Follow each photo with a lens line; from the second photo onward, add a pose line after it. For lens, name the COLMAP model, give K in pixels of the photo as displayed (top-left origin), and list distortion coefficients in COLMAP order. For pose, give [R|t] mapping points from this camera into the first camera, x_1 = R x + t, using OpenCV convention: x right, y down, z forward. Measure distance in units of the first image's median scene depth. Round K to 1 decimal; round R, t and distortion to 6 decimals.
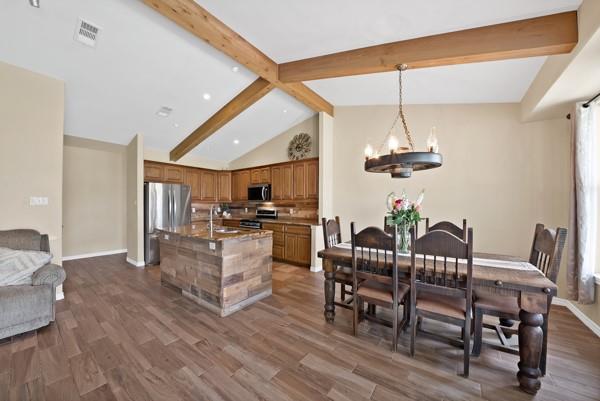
lens RADIAL K [[222.5, 0, 301.8], [0, 222.5, 206.1], [0, 0, 1]] dist [-0.017972, 0.000965]
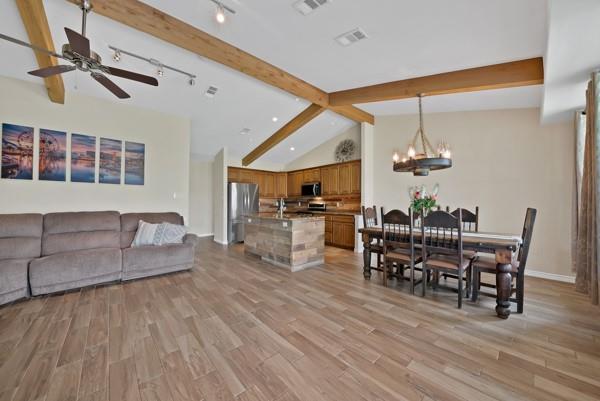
lens RADIAL K [[227.7, 0, 295.1], [0, 227.7, 199.4], [0, 0, 1]] dist [-0.004312, -0.000631]
pose [[0.974883, -0.002679, -0.222702, 0.002041], [-0.002462, 0.999737, -0.022804, 0.045113], [0.222705, 0.022779, 0.974620, -0.466239]]
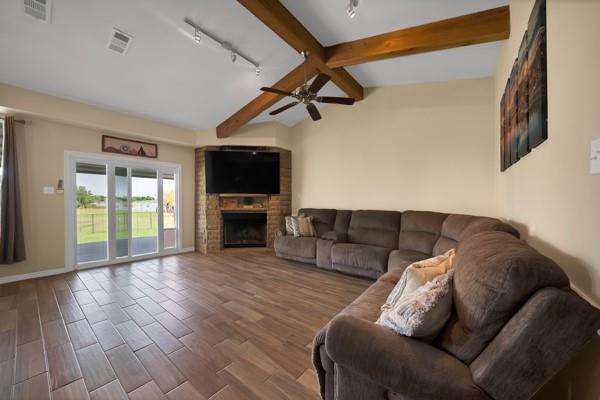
lens RADIAL K [[222.5, 0, 290.8], [0, 222.5, 204.7], [0, 0, 1]] dist [-0.017972, 0.000965]
pose [[-0.999384, -0.008216, 0.034106, -0.886419], [-0.007355, 0.999653, 0.025302, 0.026372], [-0.034302, 0.025036, -0.999098, 1.232756]]
